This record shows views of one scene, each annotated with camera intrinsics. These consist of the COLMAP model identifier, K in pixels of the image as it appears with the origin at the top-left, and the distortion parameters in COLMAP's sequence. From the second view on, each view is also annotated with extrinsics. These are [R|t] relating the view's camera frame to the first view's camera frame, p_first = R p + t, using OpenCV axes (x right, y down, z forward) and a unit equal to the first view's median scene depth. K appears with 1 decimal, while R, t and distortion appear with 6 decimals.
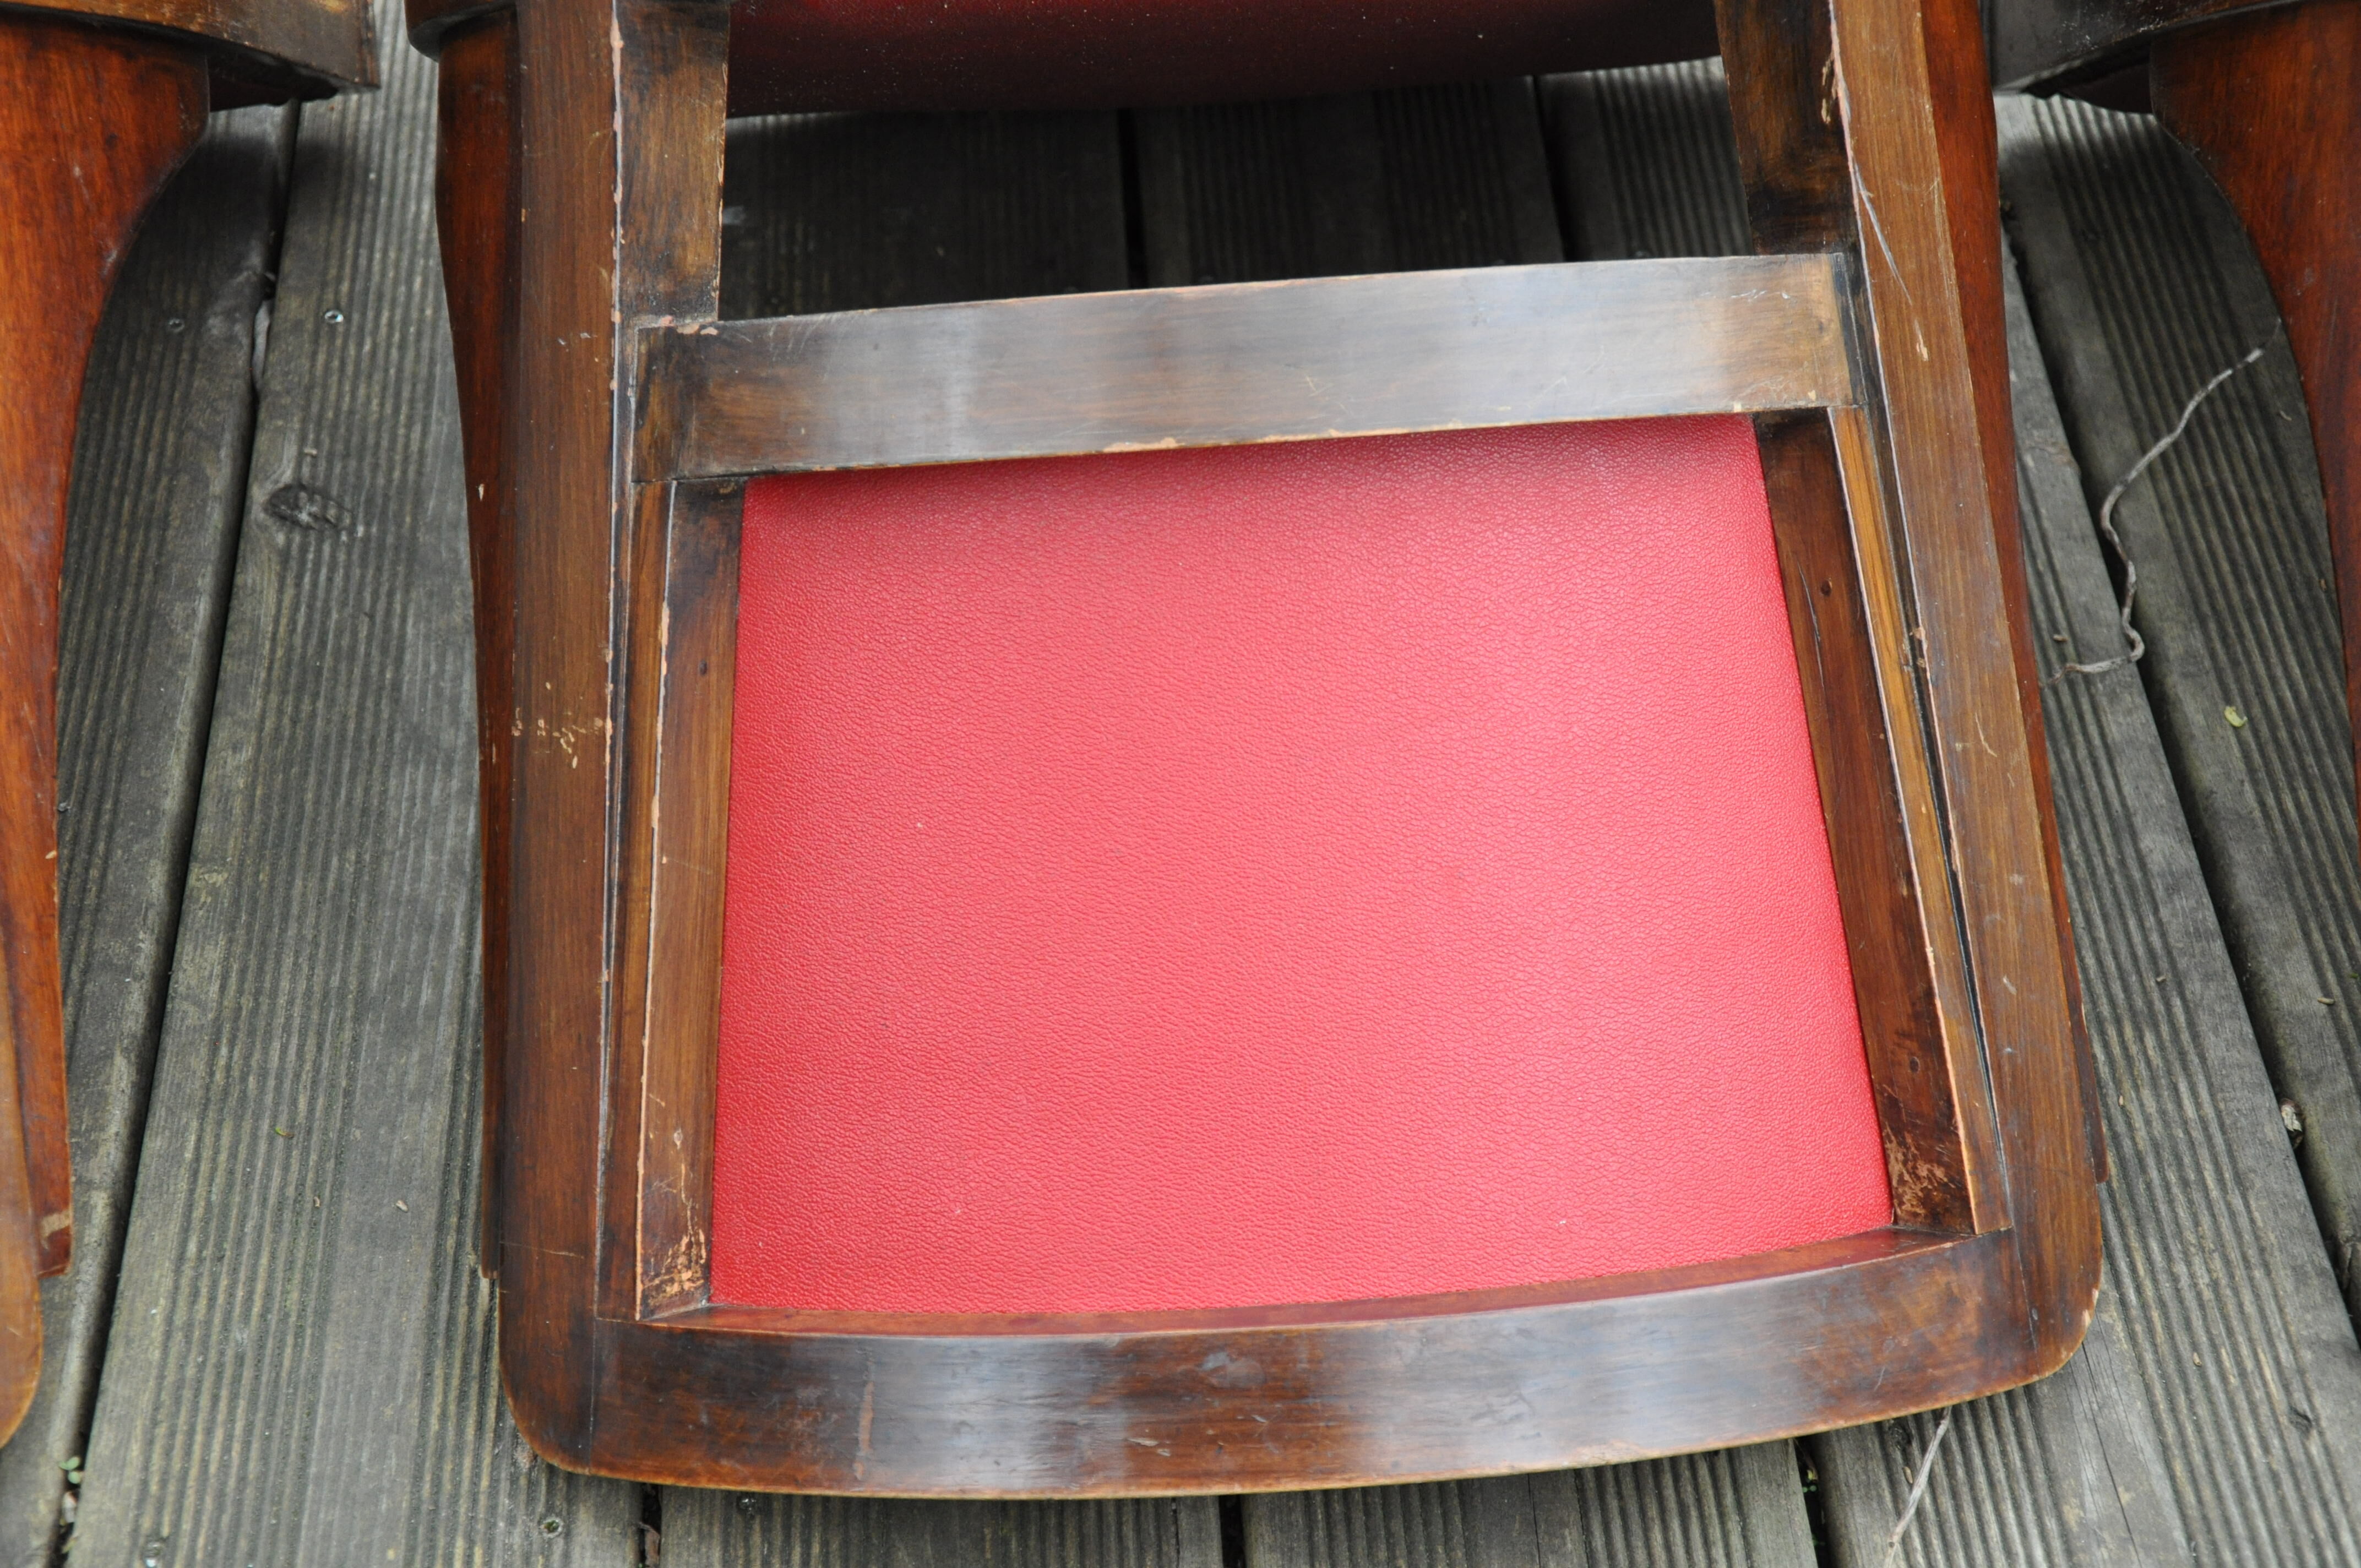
lens RADIAL K [[4072.3, 0, 1182.3], [0, 4072.3, 784.4], [0, 0, 1]] dist [0.291611, 0.000000]
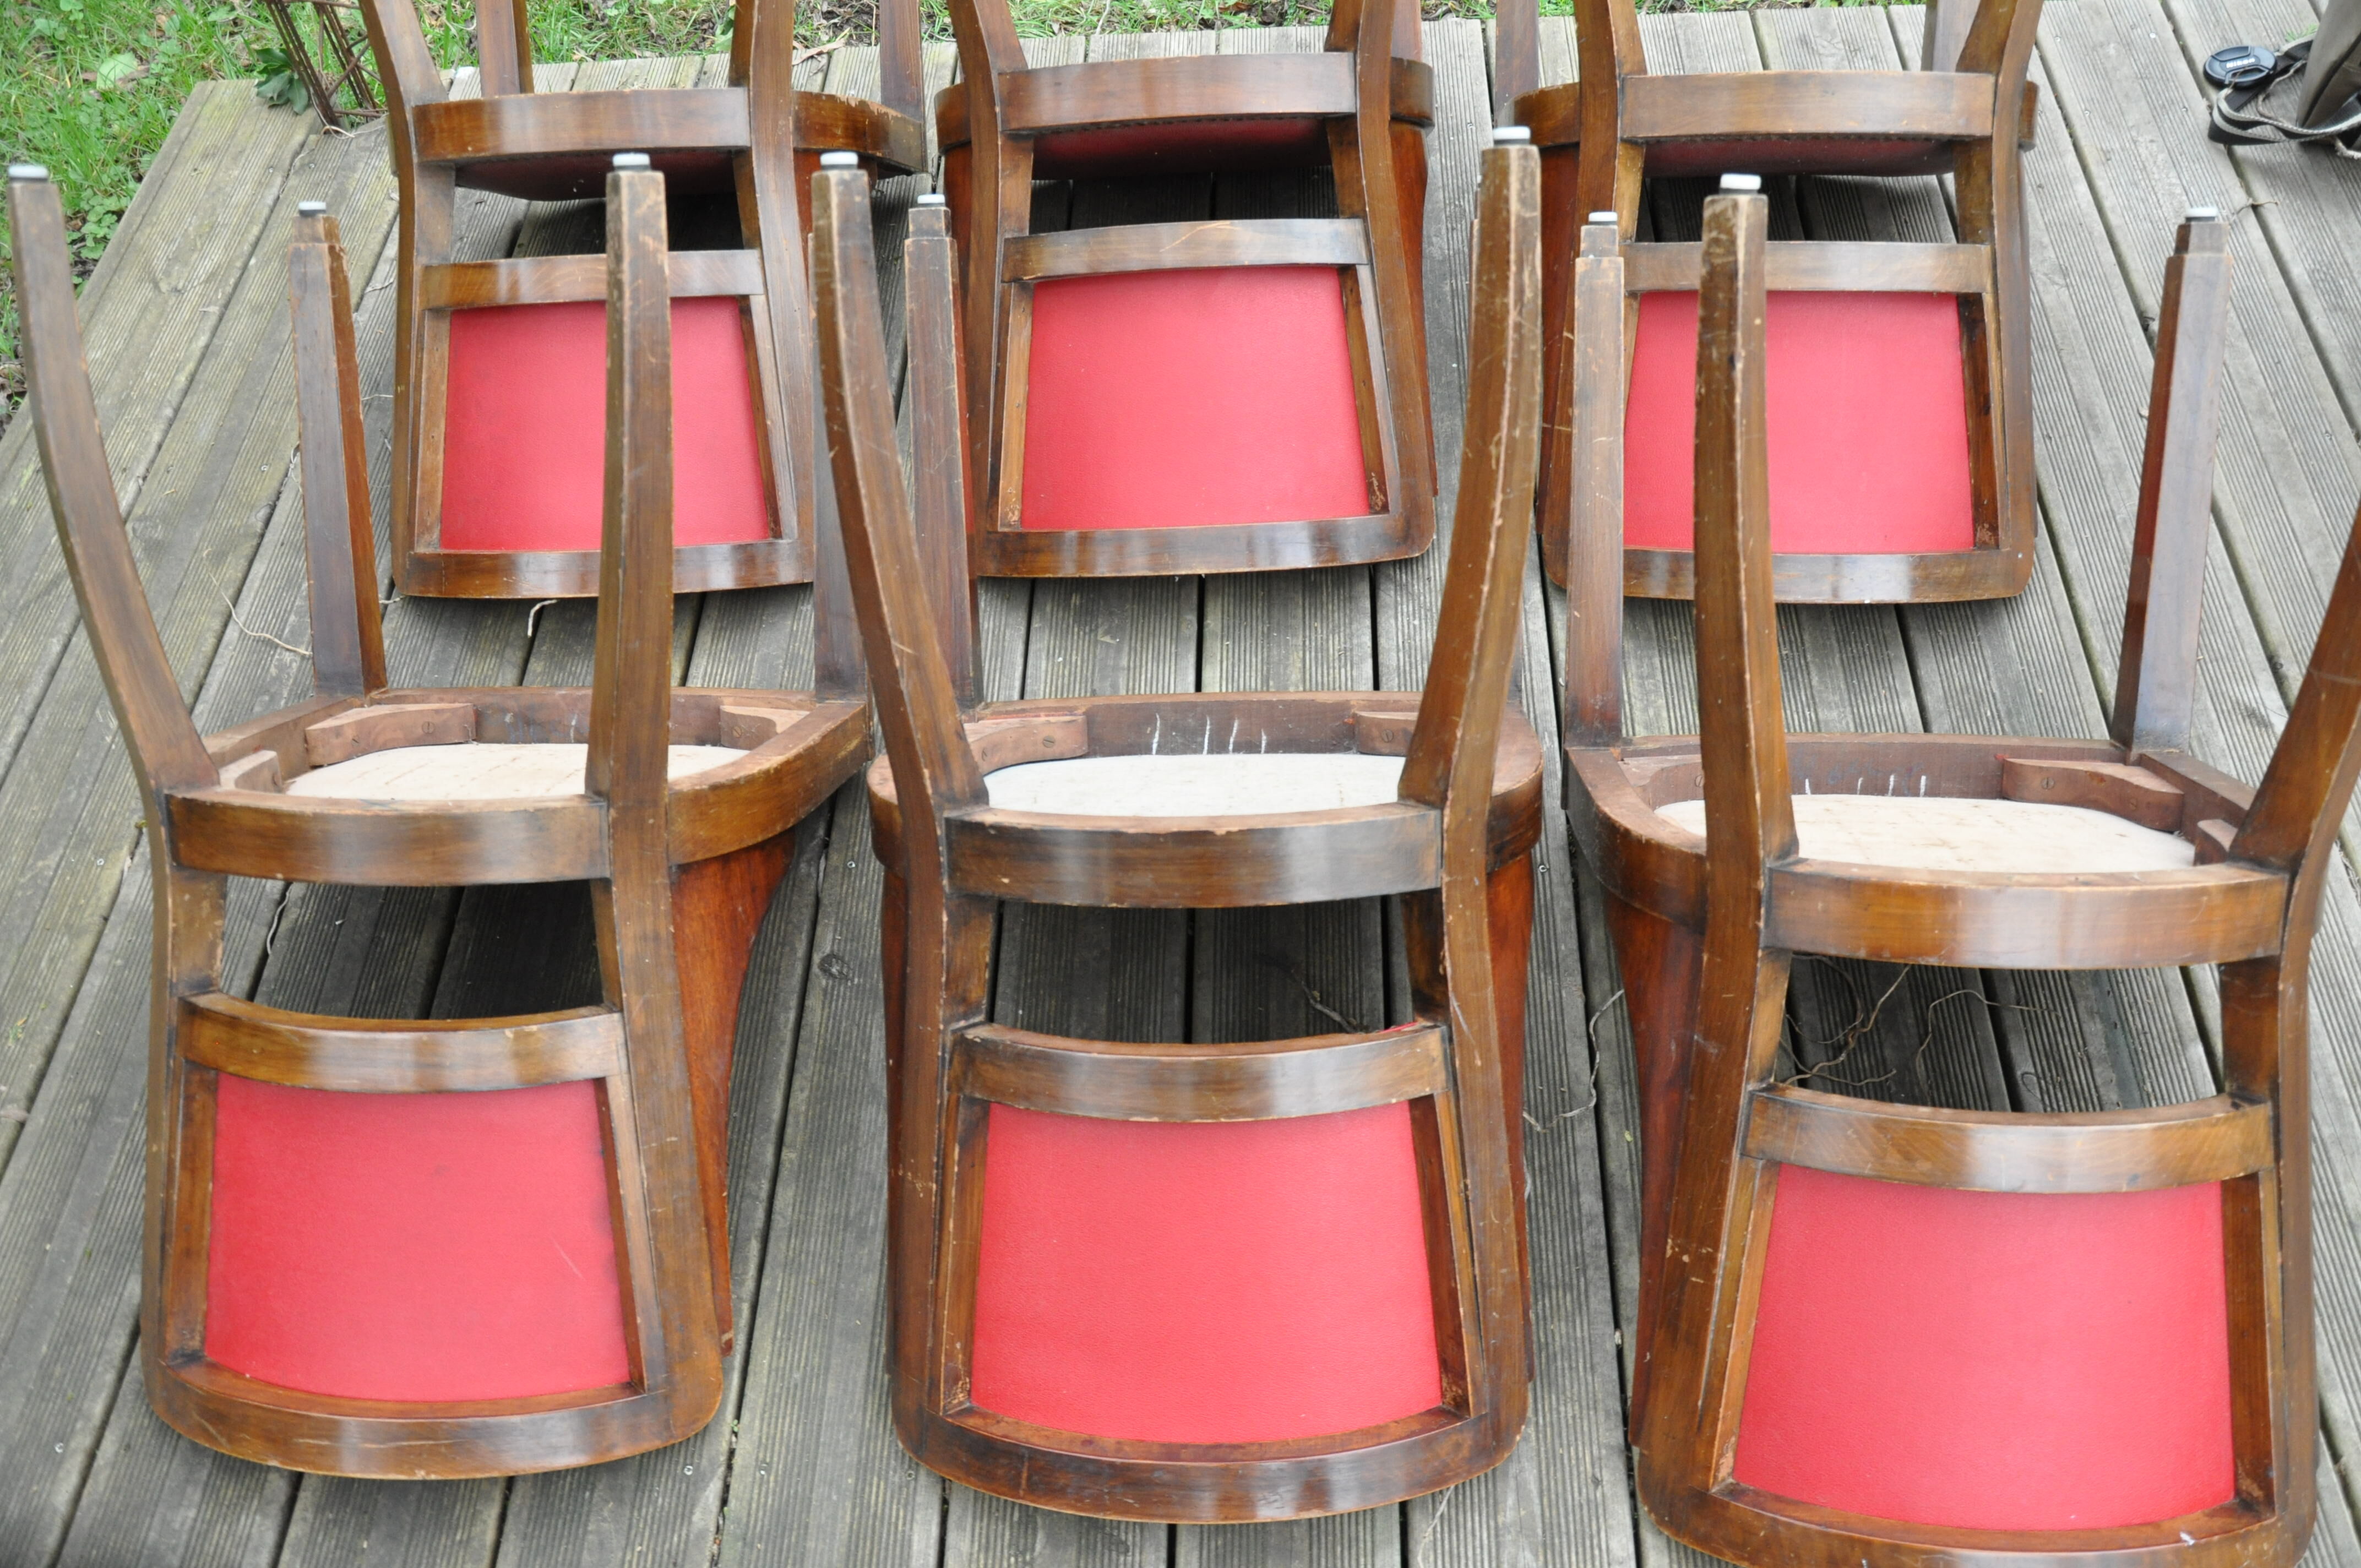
lens RADIAL K [[2117.9, 0, 1185.6], [0, 2117.9, 785.4], [0, 0, 1]] dist [-0.058470, 0.001764]
pose [[0.995614, 0.052622, -0.077360, 0.093559], [-0.040137, 0.987115, 0.154898, -0.437495], [0.084515, -0.151114, 0.984897, -0.202121]]
